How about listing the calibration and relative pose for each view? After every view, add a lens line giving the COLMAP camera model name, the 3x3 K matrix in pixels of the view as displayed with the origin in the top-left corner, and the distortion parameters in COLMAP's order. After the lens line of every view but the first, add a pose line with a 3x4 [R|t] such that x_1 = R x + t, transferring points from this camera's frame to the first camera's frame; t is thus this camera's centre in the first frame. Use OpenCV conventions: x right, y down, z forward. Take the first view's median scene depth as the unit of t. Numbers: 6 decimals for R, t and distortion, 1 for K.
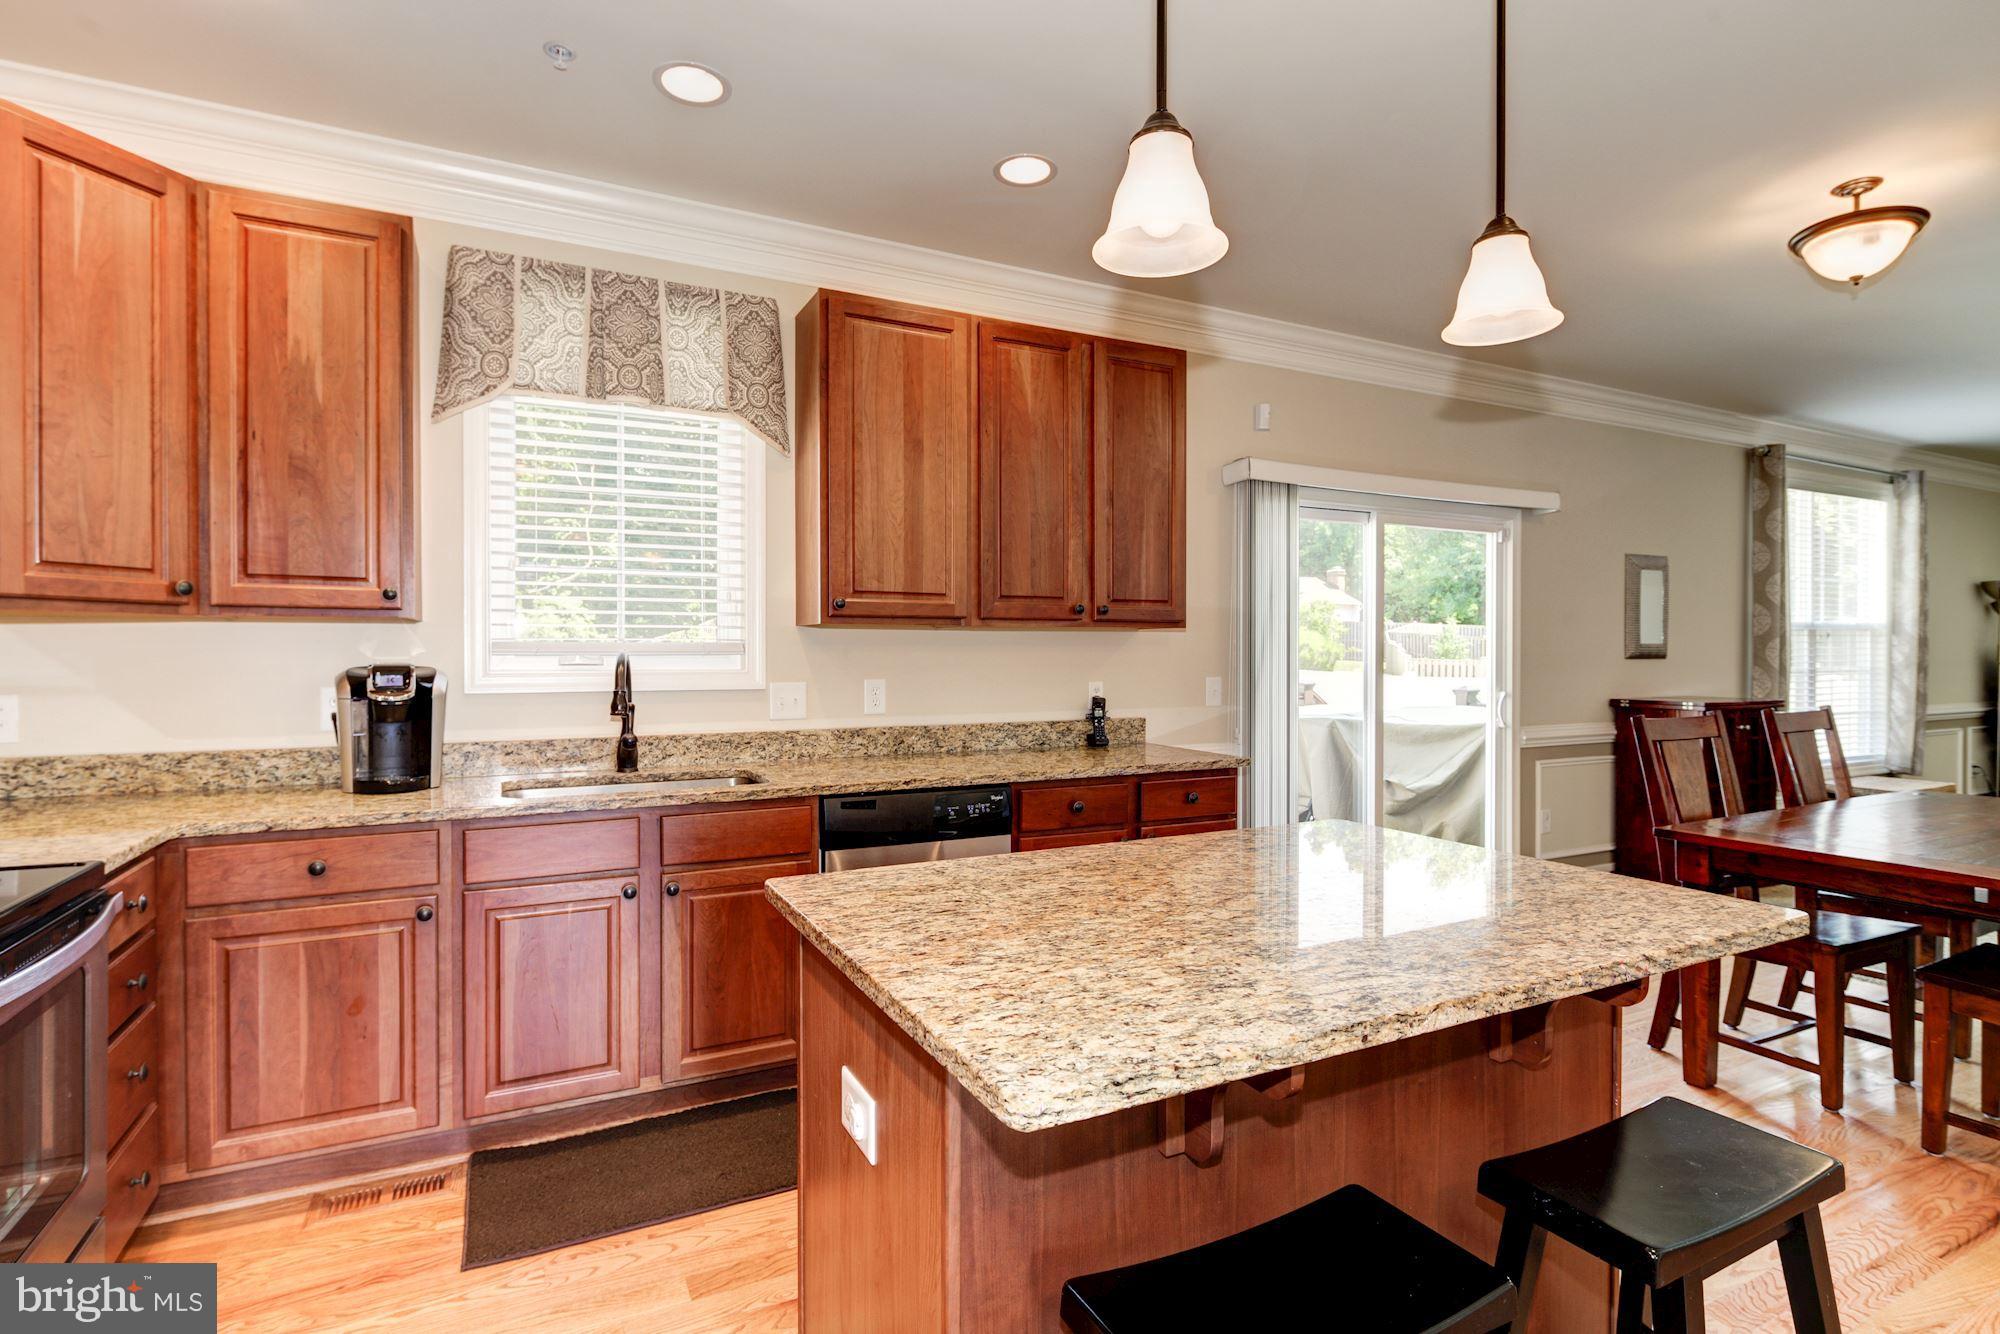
lens RADIAL K [[967.4, 0, 995.6], [0, 967.4, 658.2], [0, 0, 1]] dist [0.002247, -0.001838]
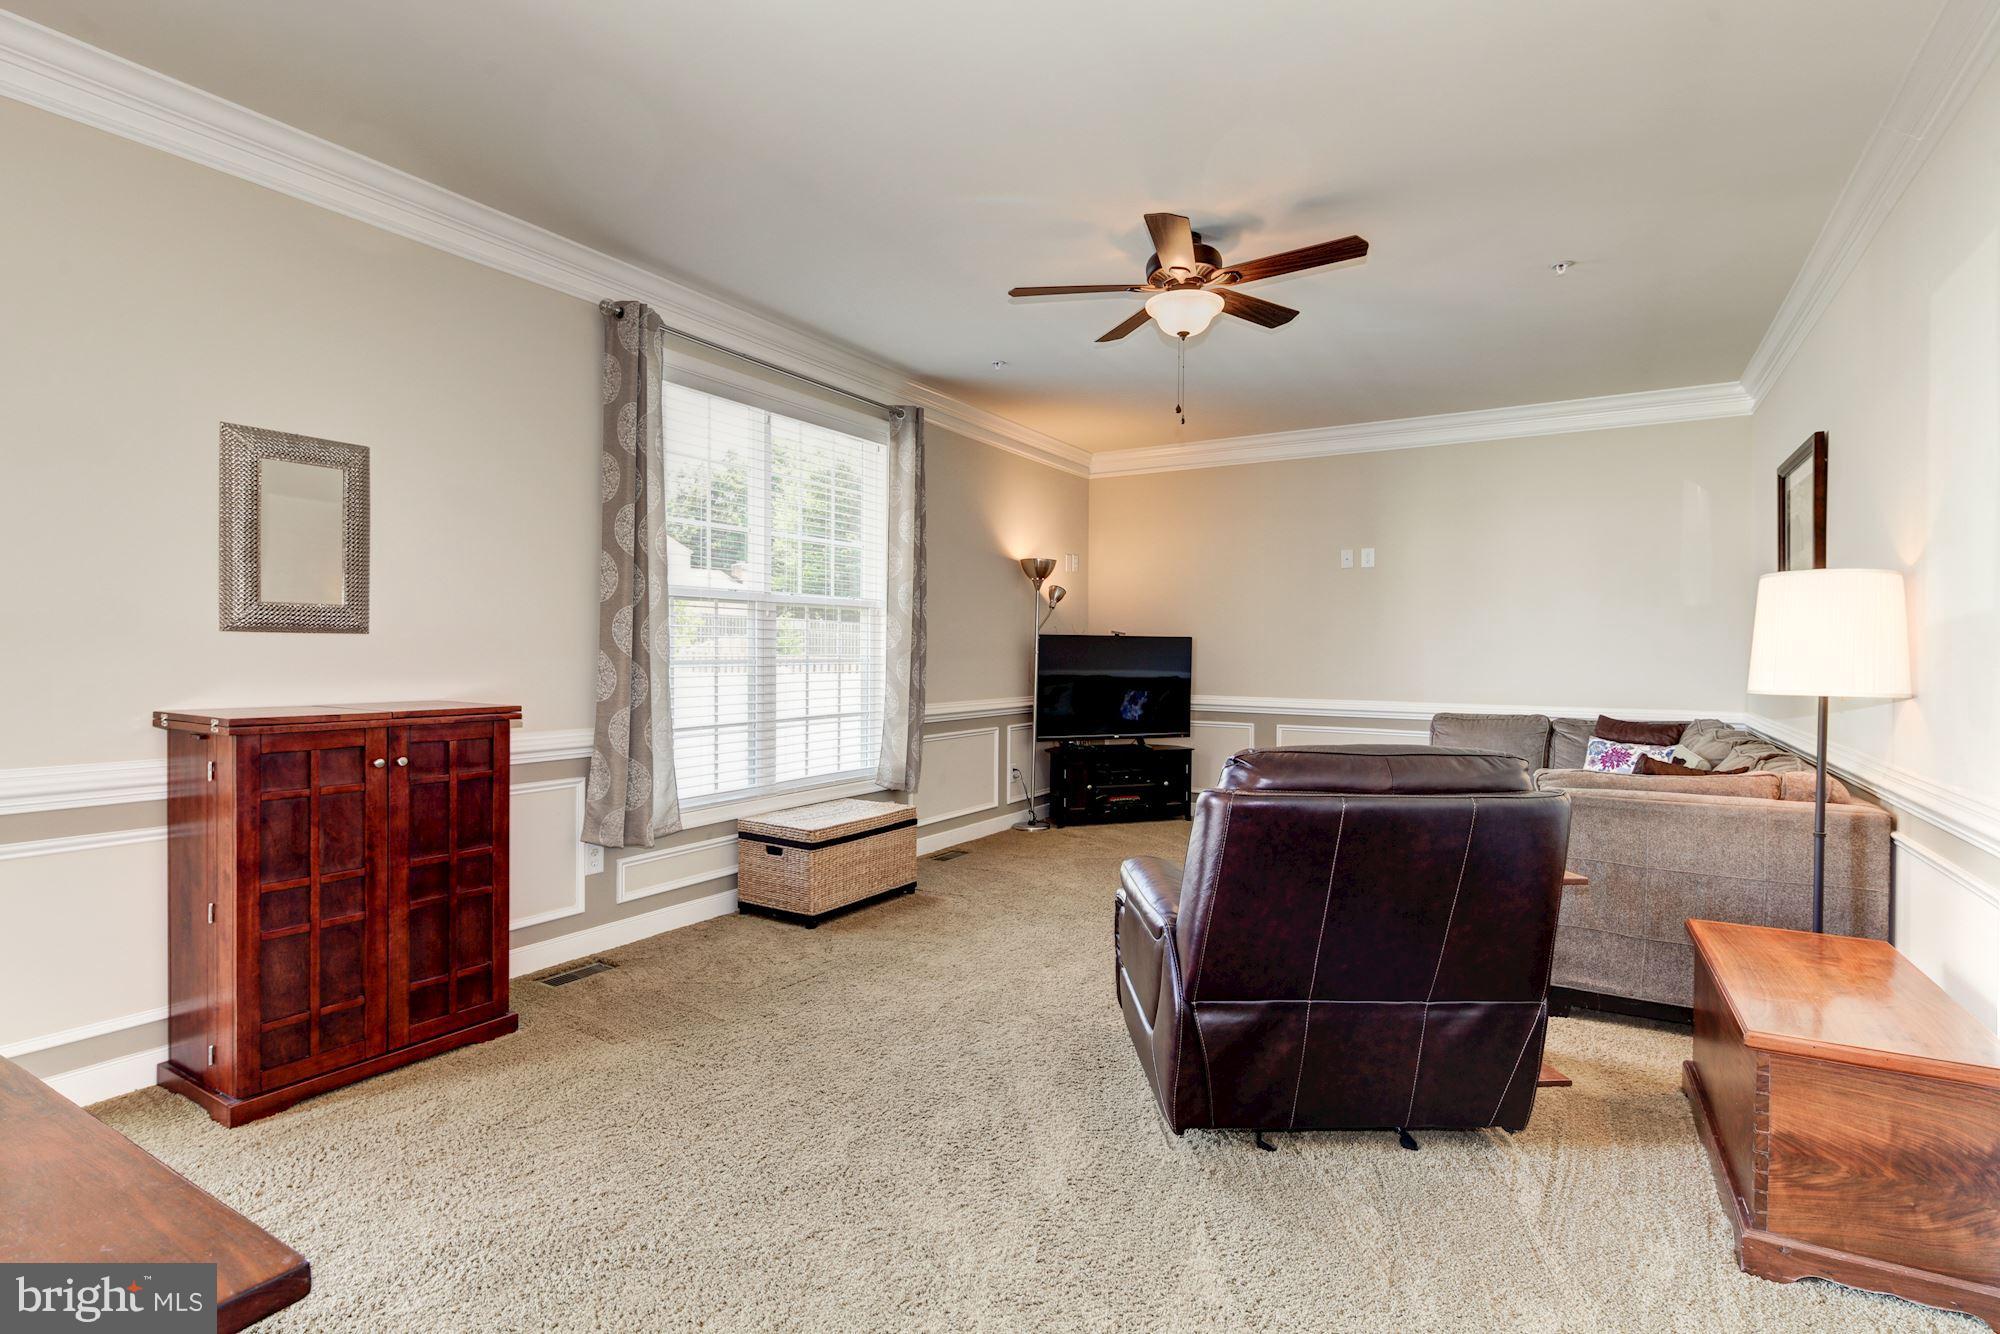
lens RADIAL K [[967.4, 0, 995.6], [0, 967.4, 658.2], [0, 0, 1]] dist [0.002247, -0.001838]
pose [[0.844973, 0.007904, 0.534751, 1.136063], [-0.014174, 0.999871, 0.007617, 0.008778], [-0.534621, -0.014015, 0.844975, 0.564228]]
